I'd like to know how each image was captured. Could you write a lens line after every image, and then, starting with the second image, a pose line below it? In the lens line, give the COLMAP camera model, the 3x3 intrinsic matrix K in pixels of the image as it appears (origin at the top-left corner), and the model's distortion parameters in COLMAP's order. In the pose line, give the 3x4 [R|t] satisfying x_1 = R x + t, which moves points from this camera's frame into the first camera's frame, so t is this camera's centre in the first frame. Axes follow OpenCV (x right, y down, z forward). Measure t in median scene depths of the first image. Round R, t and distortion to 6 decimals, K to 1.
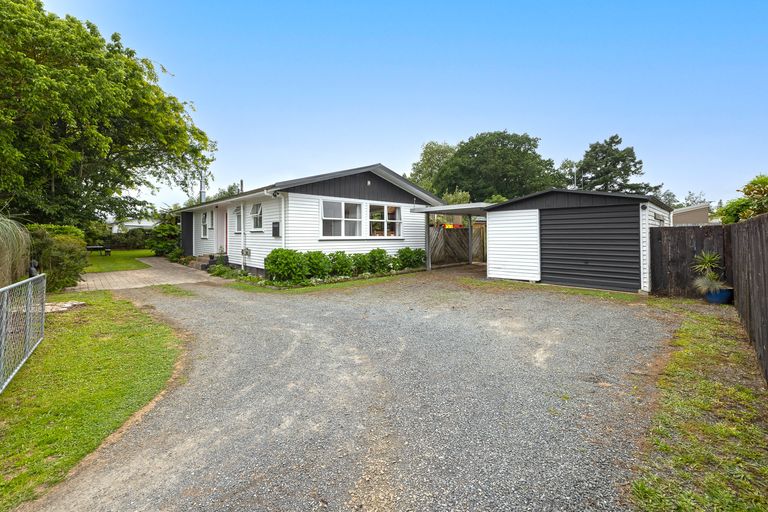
lens RADIAL K [[333.8, 0, 382.9], [0, 333.8, 239.7], [0, 0, 1]] dist [-0.000483, -0.000077]
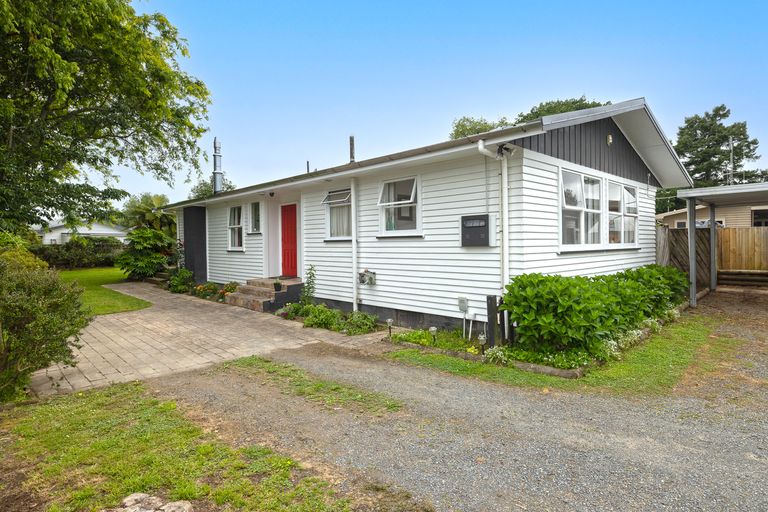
lens RADIAL K [[422.7, 0, 384.0], [0, 422.7, 256.0], [0, 0, 1]] dist [-0.000578, -0.000362]
pose [[0.999650, -0.011401, 0.023861, -0.230282], [0.011034, 0.999820, 0.015426, -0.003459], [-0.024032, -0.015158, 0.999596, 0.206652]]
